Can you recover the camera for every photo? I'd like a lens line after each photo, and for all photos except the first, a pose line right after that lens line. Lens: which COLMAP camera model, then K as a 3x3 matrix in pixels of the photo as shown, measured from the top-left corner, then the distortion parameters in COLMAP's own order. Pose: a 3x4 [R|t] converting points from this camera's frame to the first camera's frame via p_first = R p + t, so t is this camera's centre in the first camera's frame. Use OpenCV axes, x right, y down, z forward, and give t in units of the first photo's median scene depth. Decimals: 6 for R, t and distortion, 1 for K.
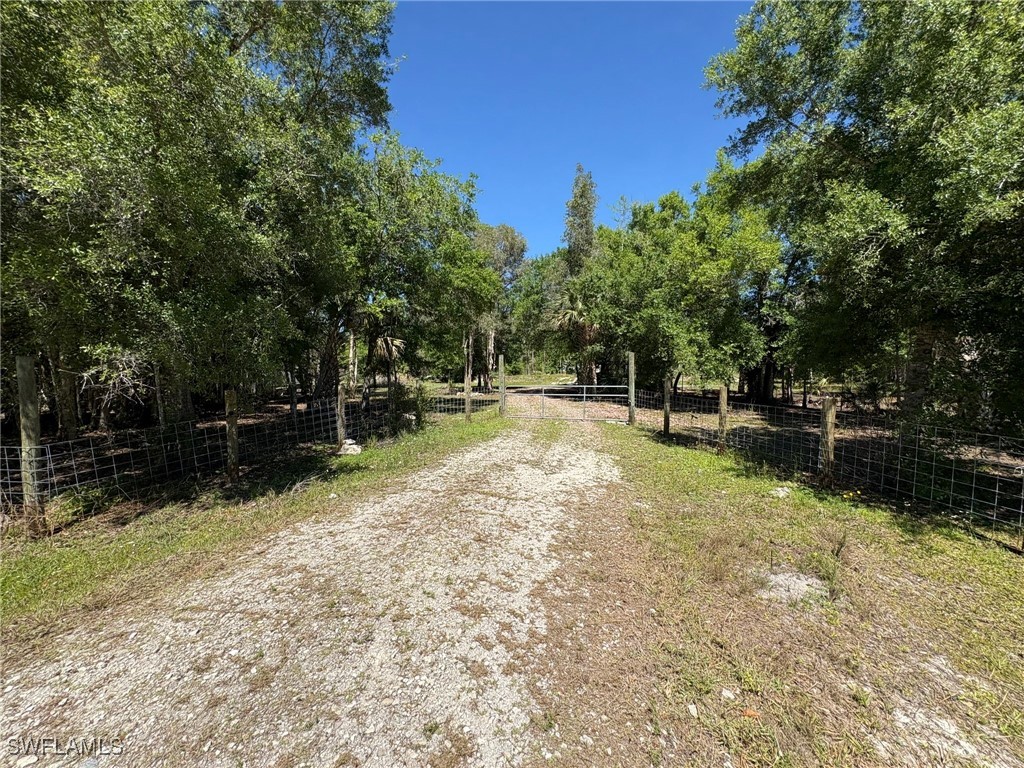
lens RADIAL K [[411.8, 0, 512.0], [0, 411.8, 384.0], [0, 0, 1]] dist [0.000451, 0.000096]
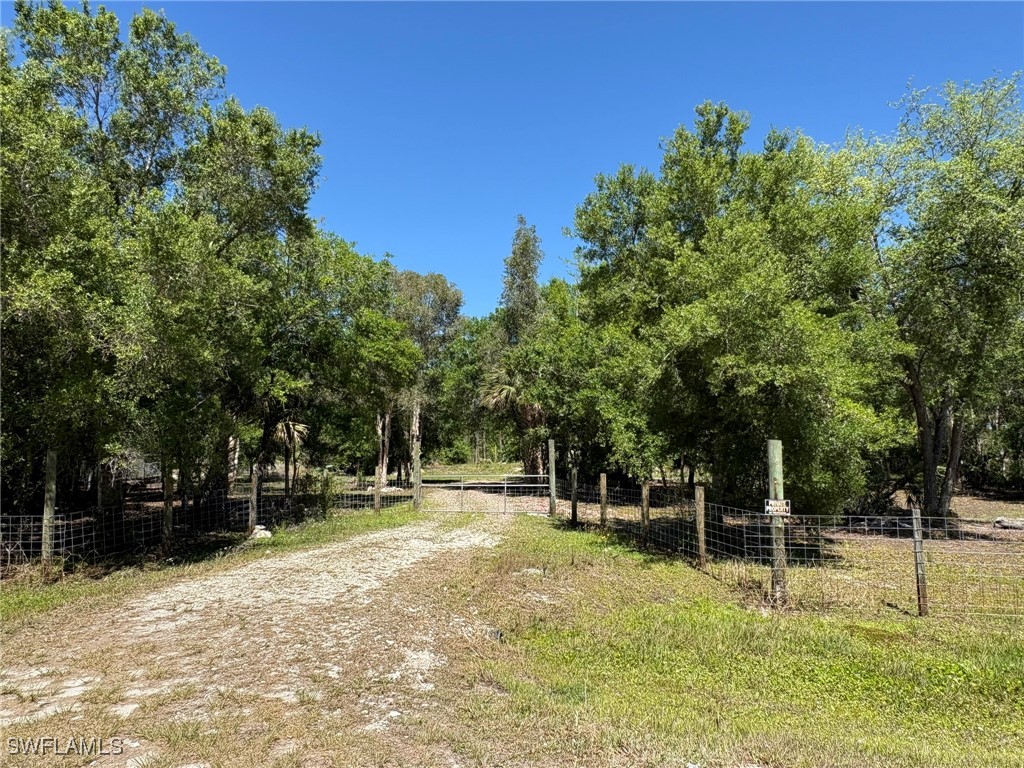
lens RADIAL K [[659.4, 0, 515.5], [0, 659.4, 388.2], [0, 0, 1]] dist [-0.000009, 0.001063]
pose [[0.996699, 0.007208, 0.080859, 0.055152], [0.003974, 0.990524, -0.137281, 0.009753], [-0.081083, 0.137150, 0.987226, -0.353270]]
